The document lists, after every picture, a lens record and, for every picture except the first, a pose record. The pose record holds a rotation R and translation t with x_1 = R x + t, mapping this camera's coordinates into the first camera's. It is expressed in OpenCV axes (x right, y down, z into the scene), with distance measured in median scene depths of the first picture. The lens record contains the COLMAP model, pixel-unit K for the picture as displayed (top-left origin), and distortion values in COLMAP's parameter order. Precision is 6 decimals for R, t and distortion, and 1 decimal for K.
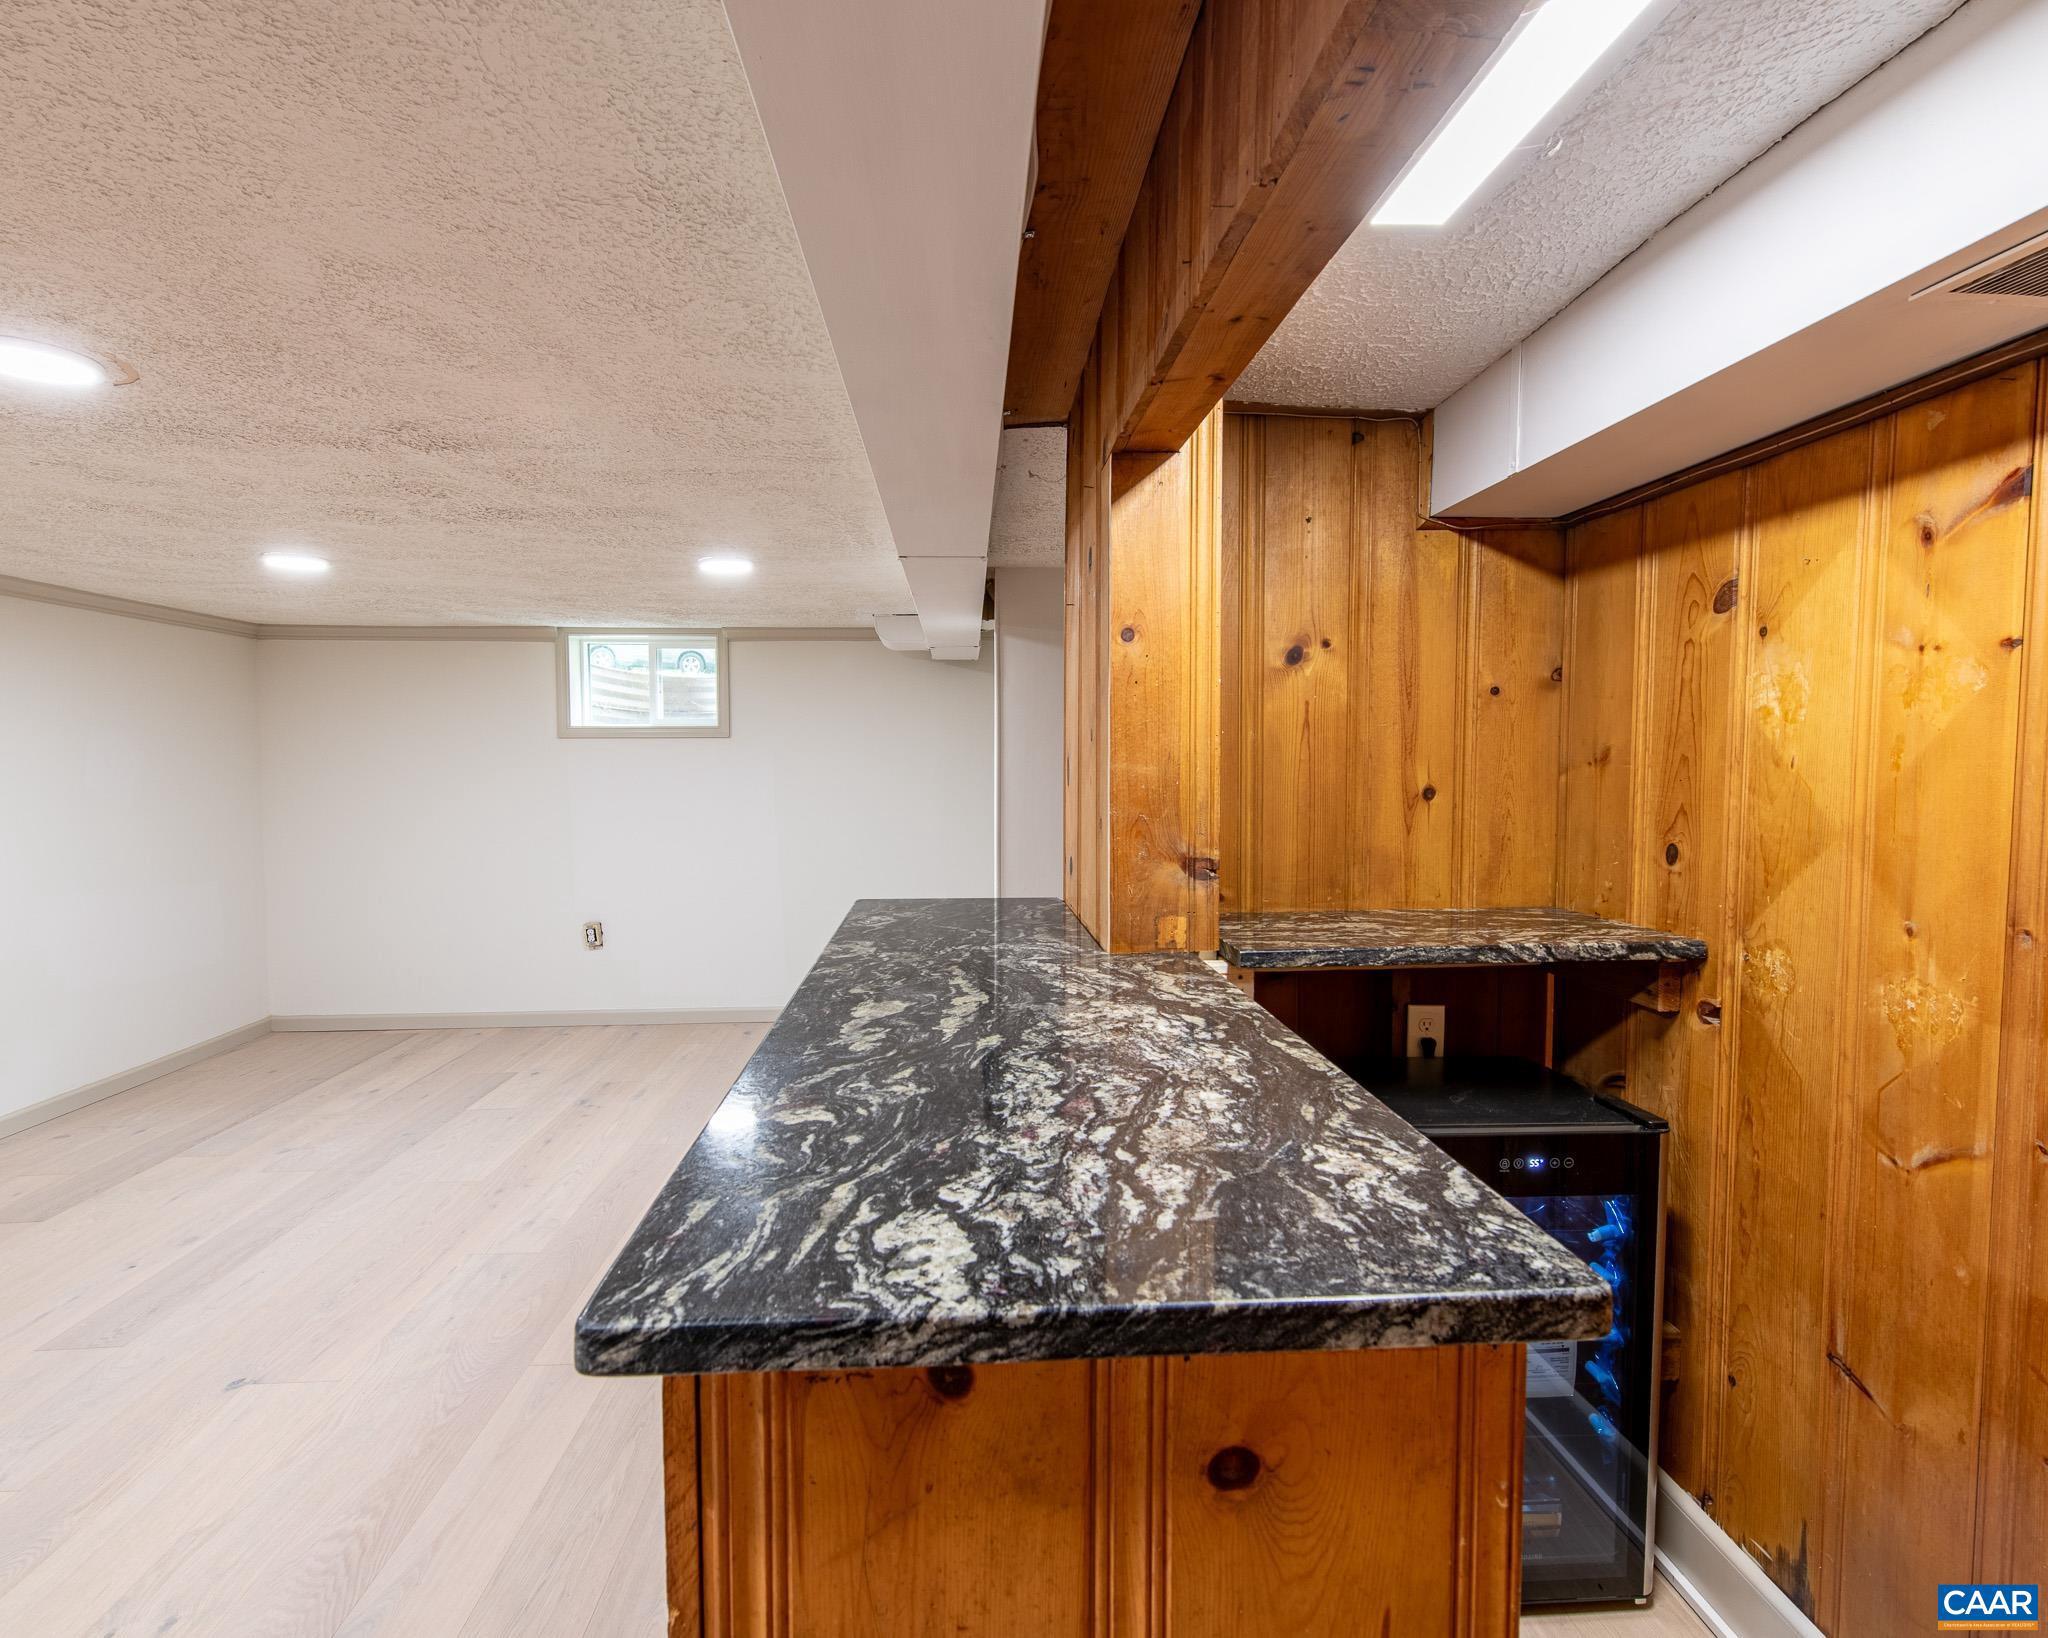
lens RADIAL K [[981.8, 0, 1018.7], [0, 981.8, 812.4], [0, 0, 1]] dist [0.000563, -0.000099]
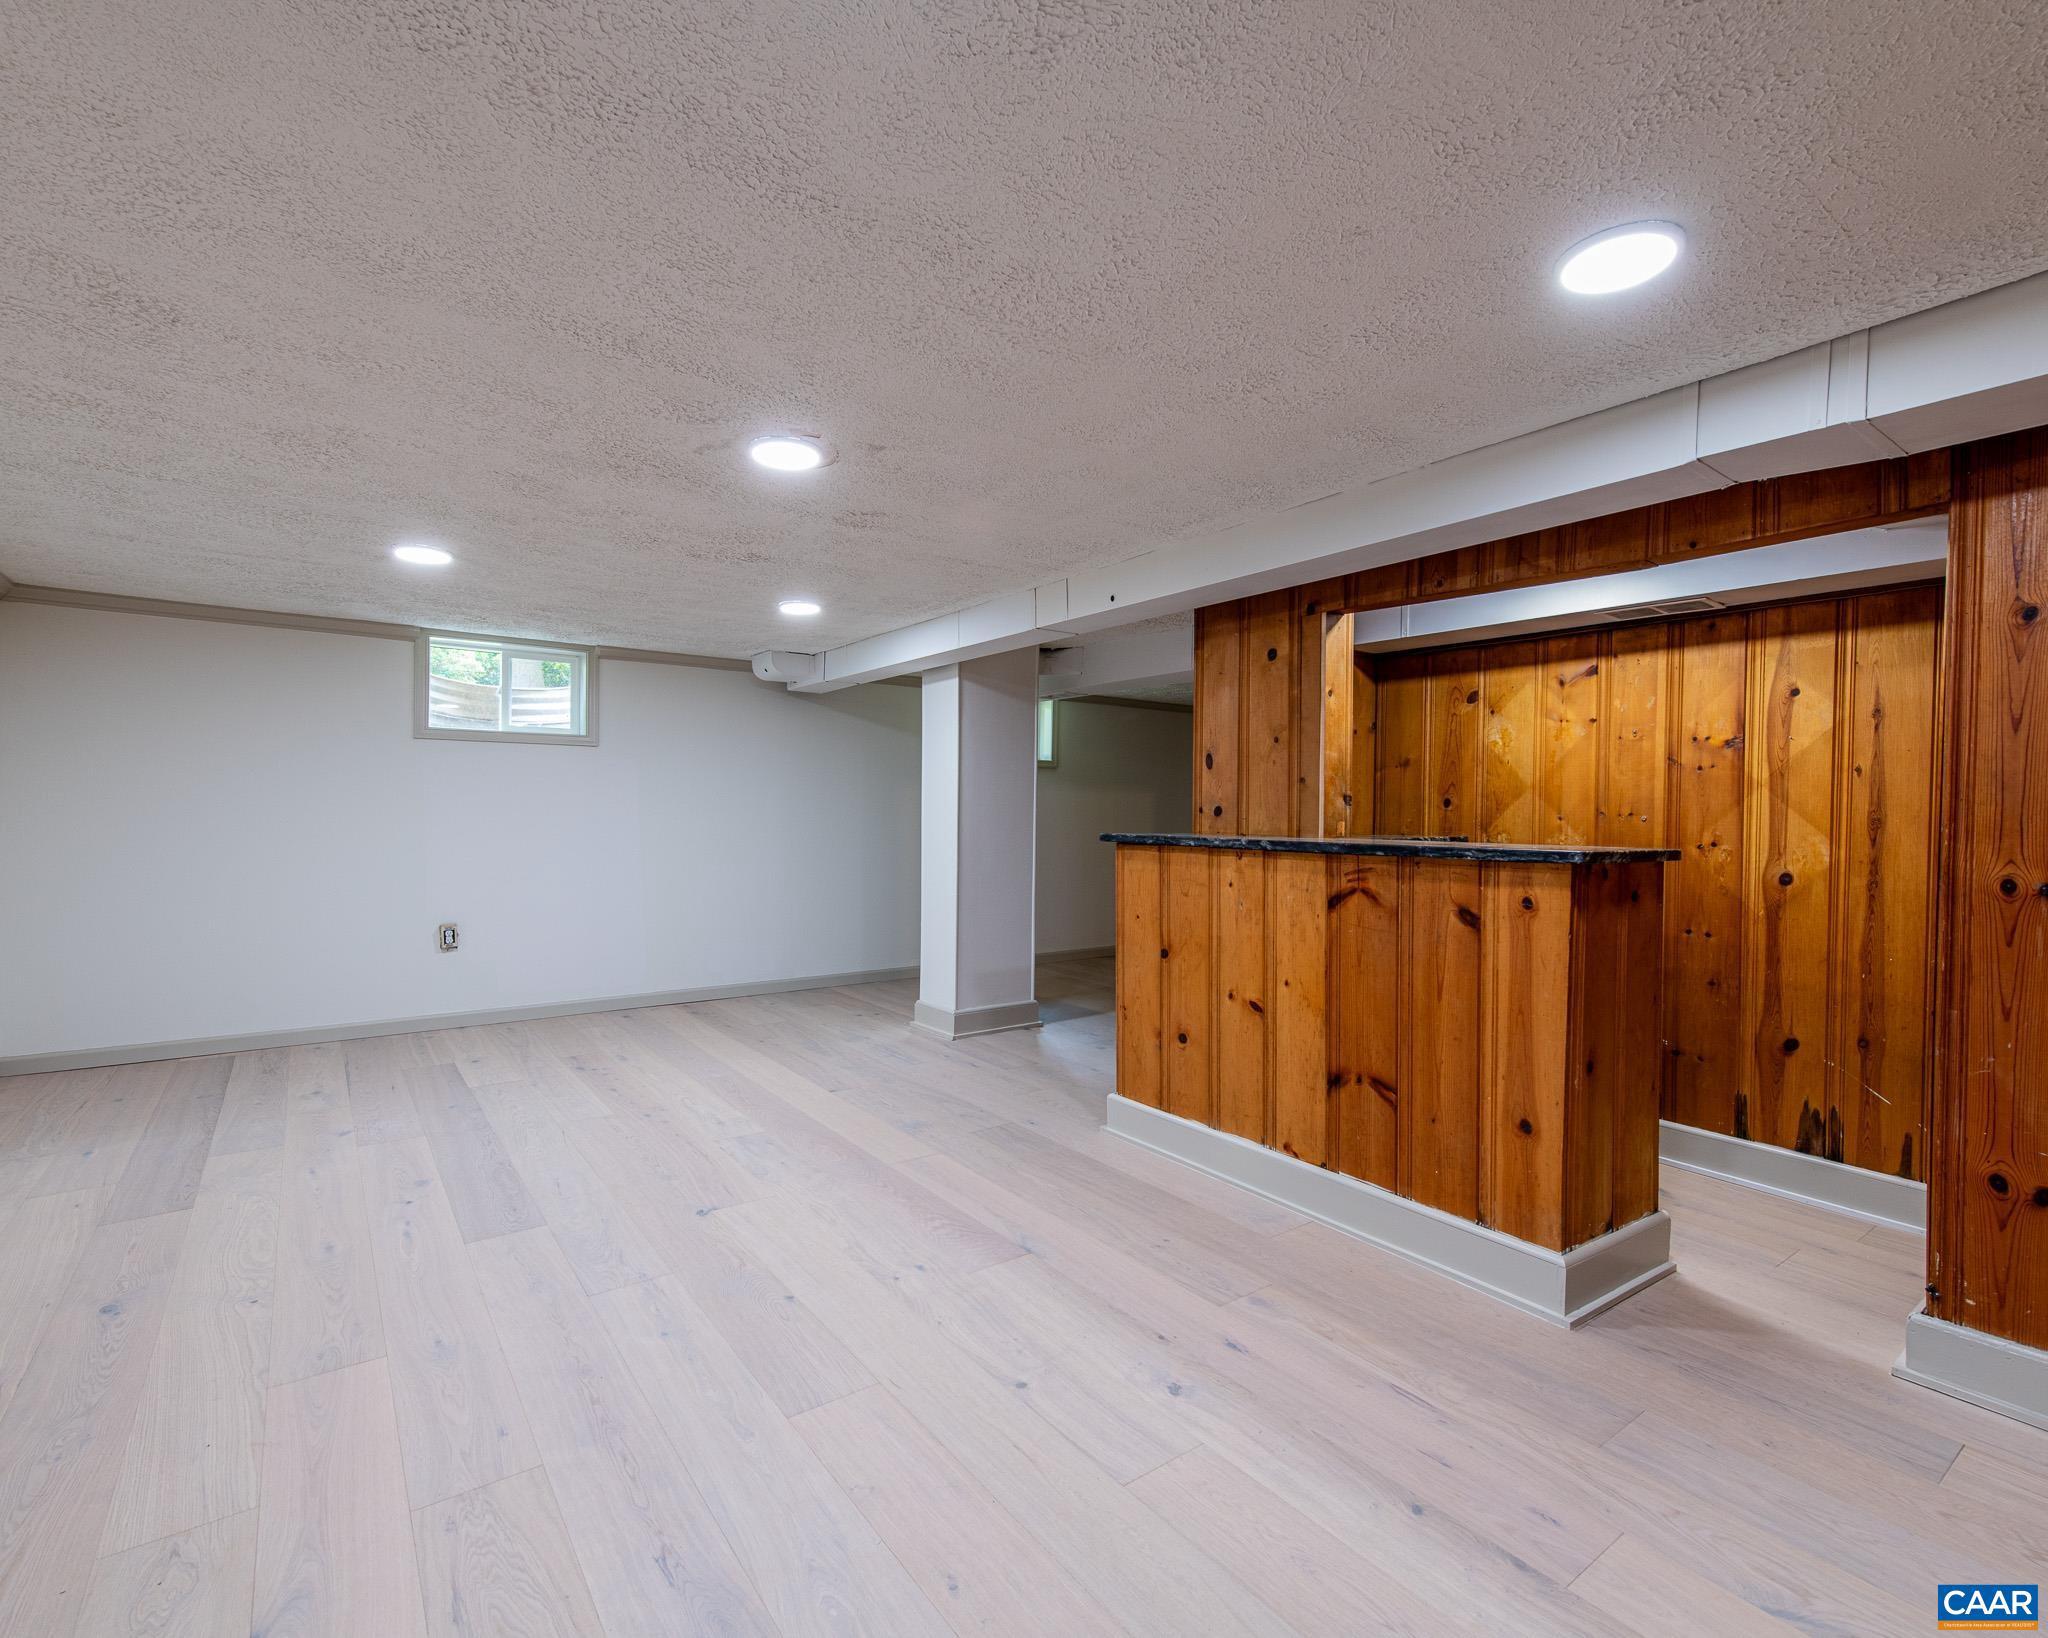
lens RADIAL K [[939.7, 0, 1000.7], [0, 939.7, 814.8], [0, 0, 1]] dist [0.004697, -0.000156]
pose [[0.848405, 0.011500, 0.529222, -1.486993], [0.013162, 0.998997, -0.042808, 0.158225], [-0.529183, 0.043284, 0.847403, -0.361162]]
